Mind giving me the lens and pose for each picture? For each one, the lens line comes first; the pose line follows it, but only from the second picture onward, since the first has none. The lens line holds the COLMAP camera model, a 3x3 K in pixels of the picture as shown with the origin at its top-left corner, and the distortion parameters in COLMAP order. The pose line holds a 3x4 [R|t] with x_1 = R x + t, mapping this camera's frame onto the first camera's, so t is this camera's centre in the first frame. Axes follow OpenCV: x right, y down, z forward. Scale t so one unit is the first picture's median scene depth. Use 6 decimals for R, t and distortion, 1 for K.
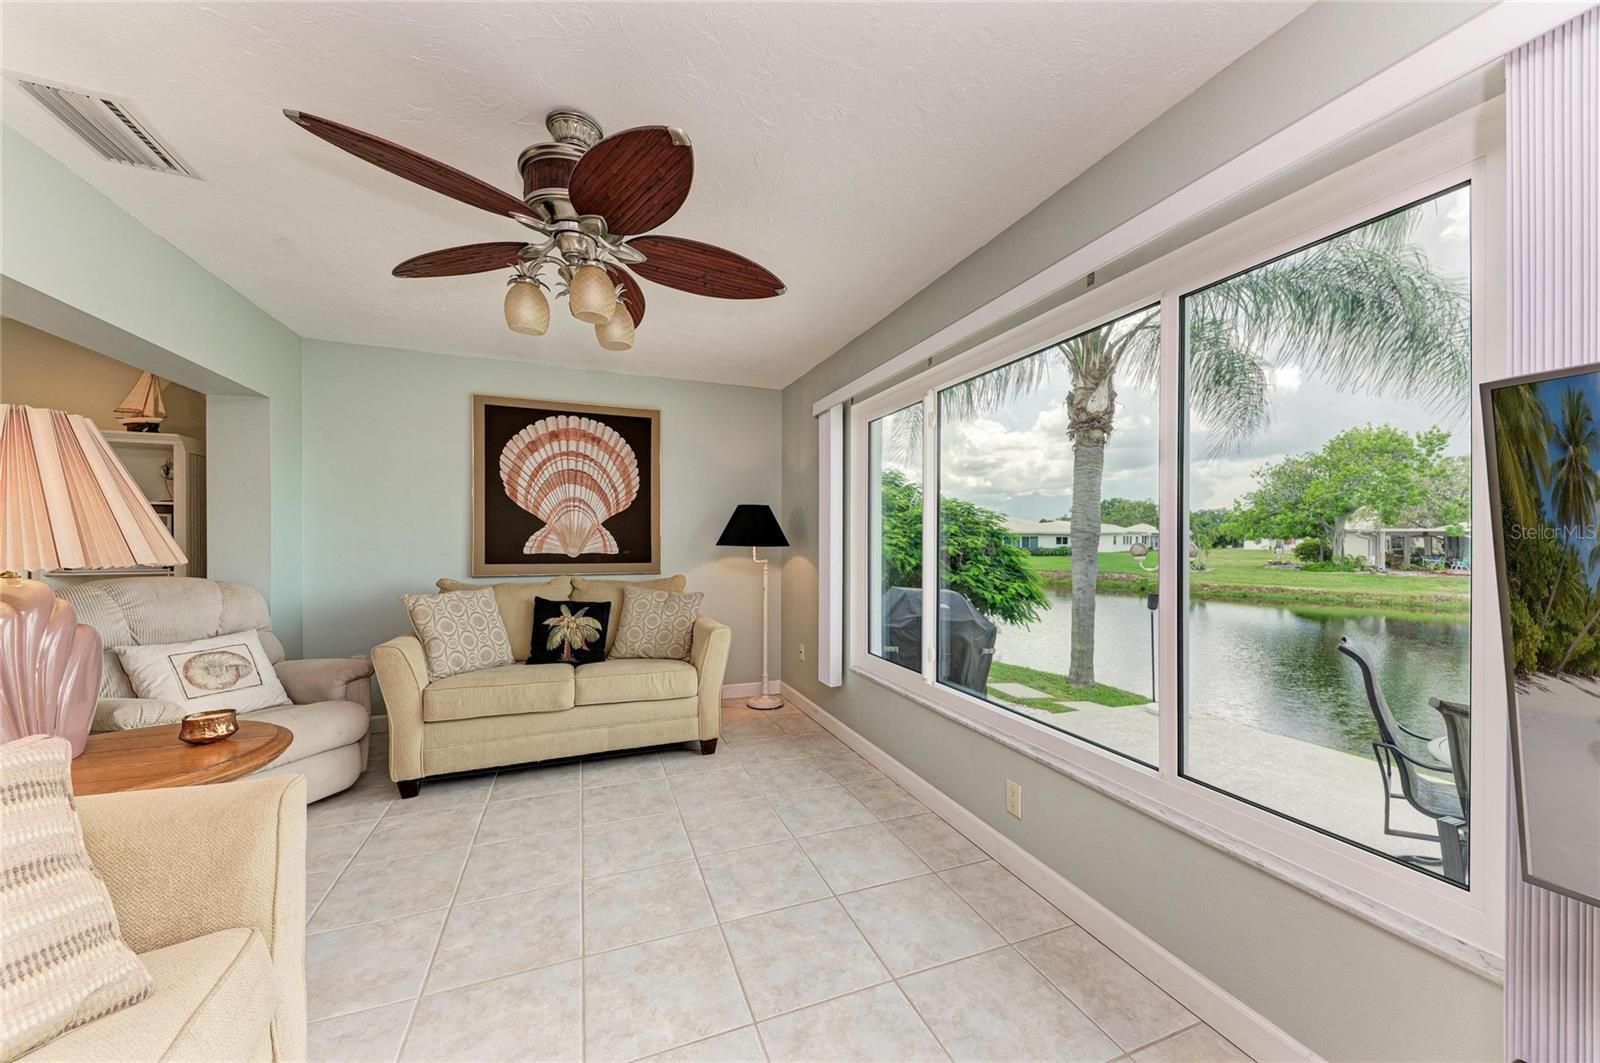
lens RADIAL K [[562.6, 0, 804.7], [0, 562.6, 548.6], [0, 0, 1]] dist [0.006805, -0.000053]
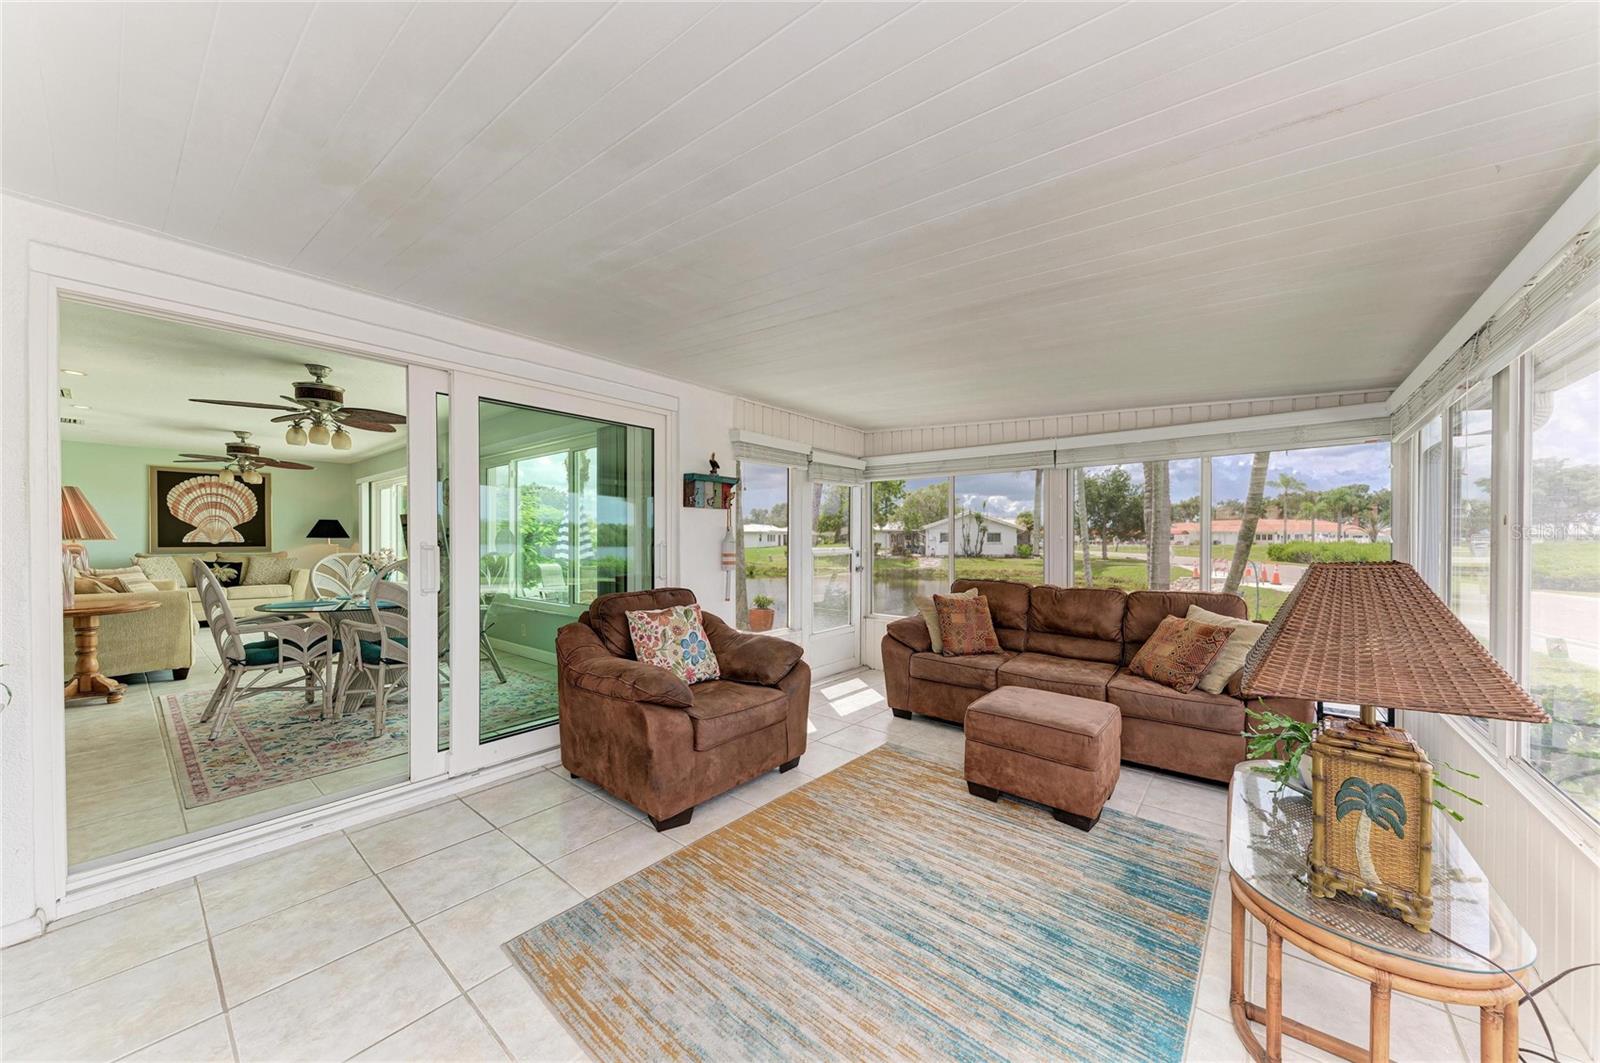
lens RADIAL K [[559.1, 0, 806.7], [0, 559.1, 541.6], [0, 0, 1]] dist [0.008527, -0.000151]
pose [[0.873088, -0.008039, 0.487497, 0.495479], [0.013166, 0.999888, -0.007091, 0.051773], [-0.487385, 0.012609, 0.873096, -1.939234]]
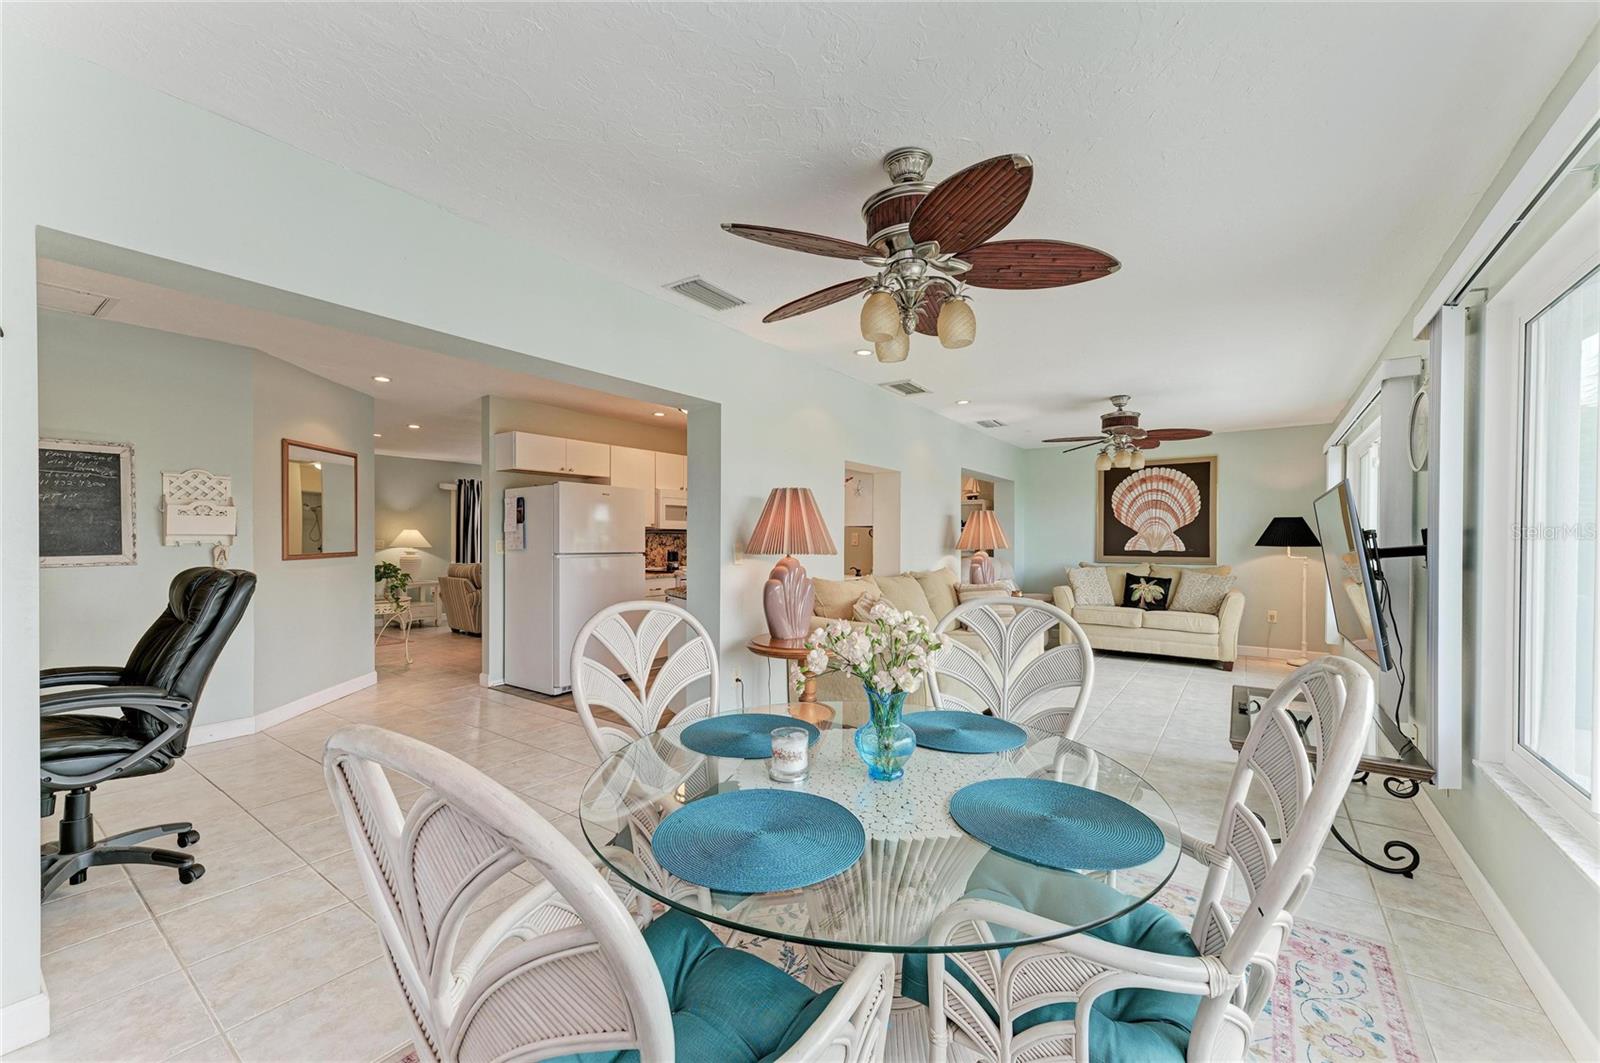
lens RADIAL K [[614.4, 0, 804.9], [0, 614.4, 539.3], [0, 0, 1]] dist [0.015219, 0.000070]
pose [[0.534842, -0.005520, -0.844934, 0.588801], [-0.012406, 0.999820, -0.014385, 0.014763], [0.844861, 0.018176, 0.534677, -0.863809]]
